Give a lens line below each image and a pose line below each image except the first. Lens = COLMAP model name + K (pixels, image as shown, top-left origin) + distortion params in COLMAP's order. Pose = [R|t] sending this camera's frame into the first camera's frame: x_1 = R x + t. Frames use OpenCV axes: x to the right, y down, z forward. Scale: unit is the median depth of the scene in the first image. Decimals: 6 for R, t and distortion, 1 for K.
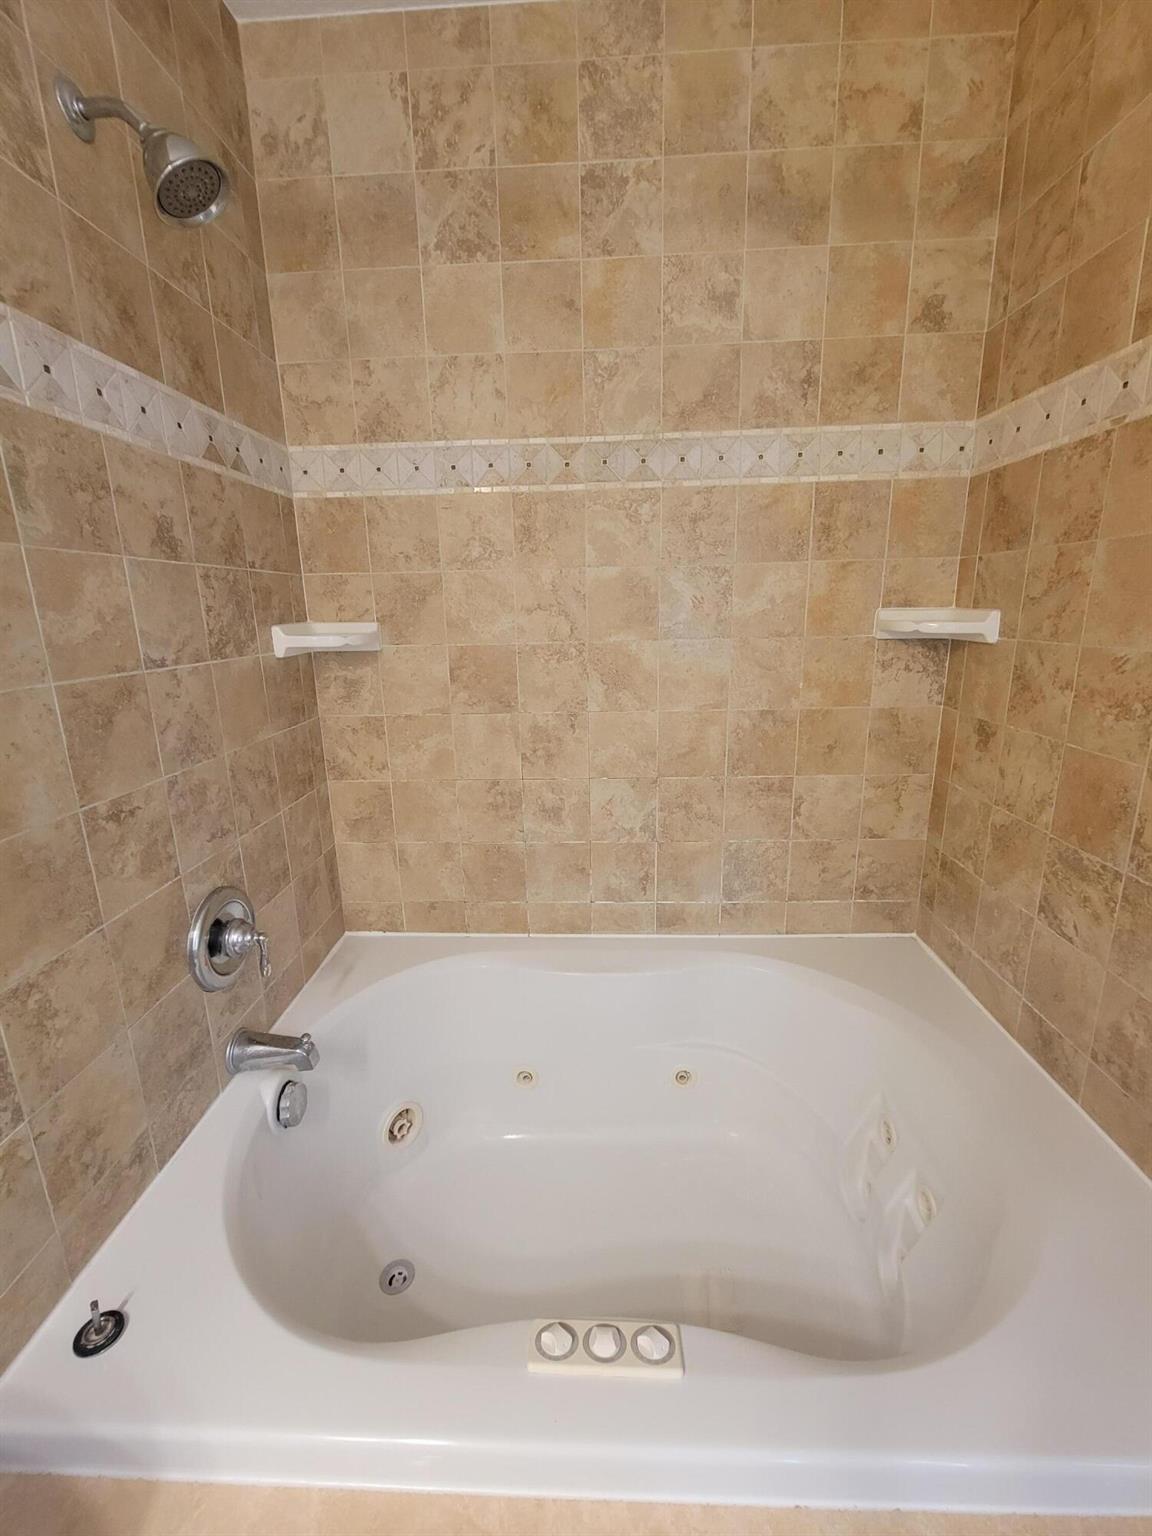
lens RADIAL K [[626.3, 0, 570.9], [0, 626.3, 760.5], [0, 0, 1]] dist [-0.004307, -0.000659]
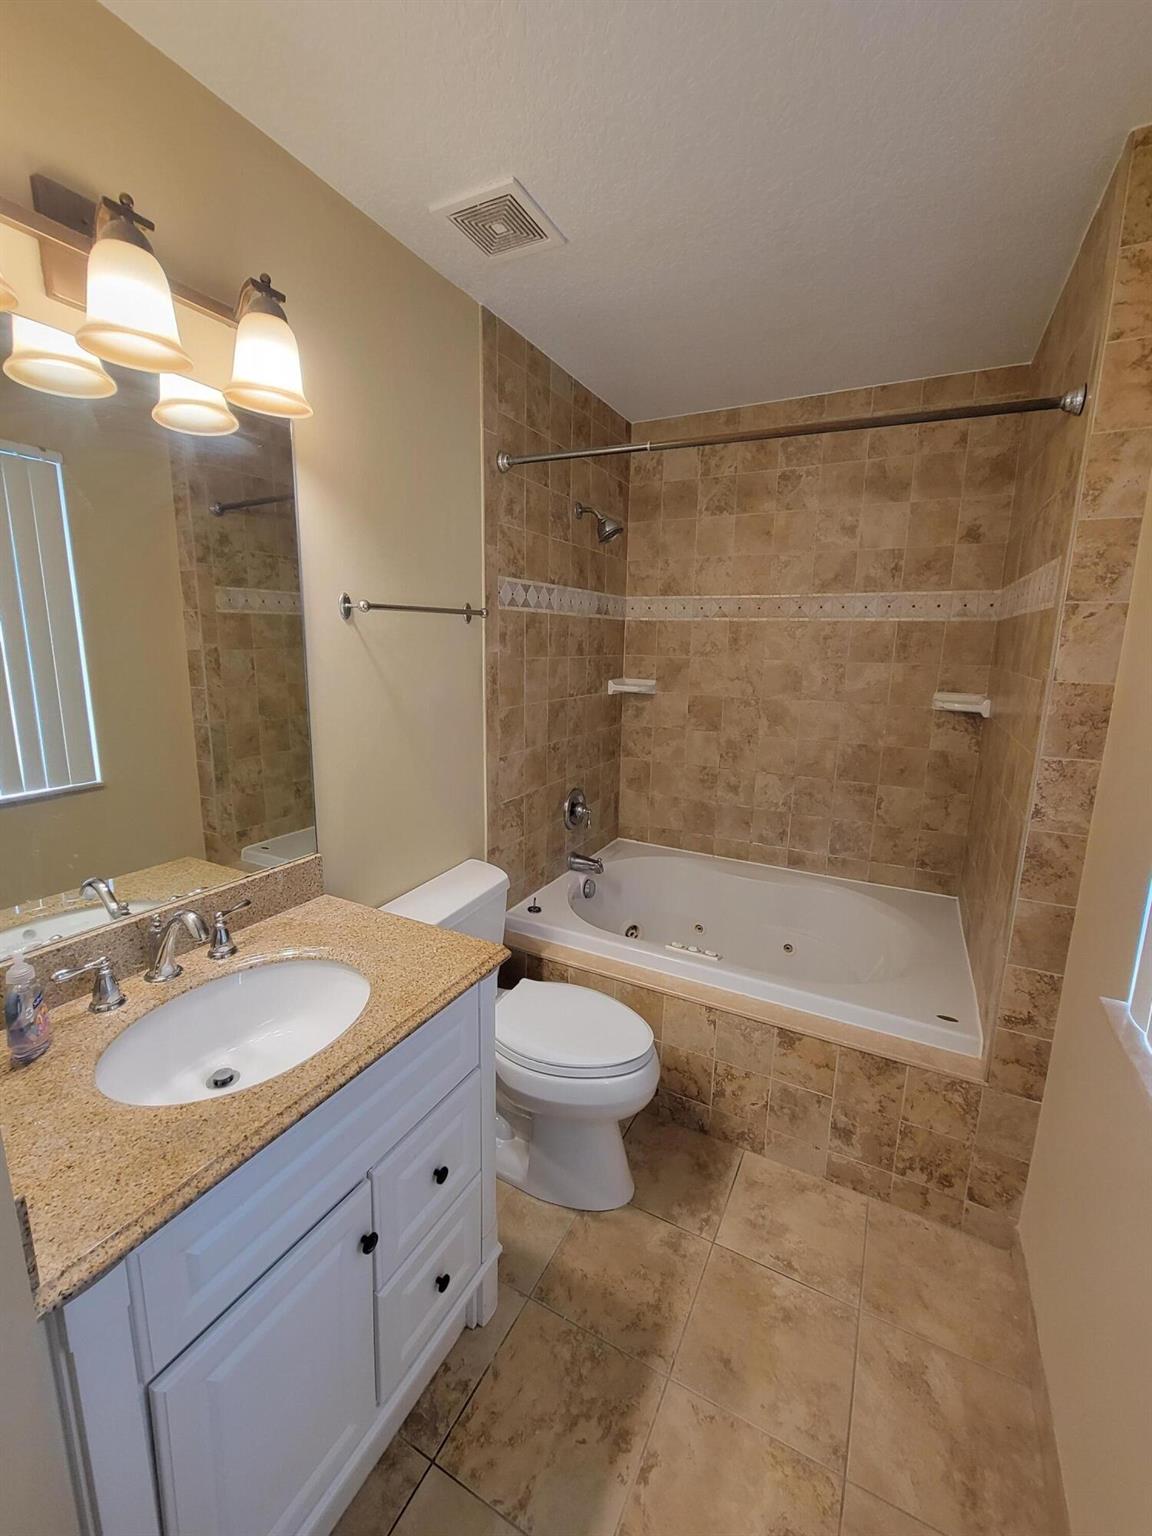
lens RADIAL K [[626.3, 0, 570.9], [0, 626.3, 760.5], [0, 0, 1]] dist [-0.004307, -0.000659]
pose [[0.902778, 0.119084, -0.413293, 0.325749], [-0.139459, 0.990038, -0.019365, 0.118525], [0.406870, 0.075120, 0.910392, -0.979371]]
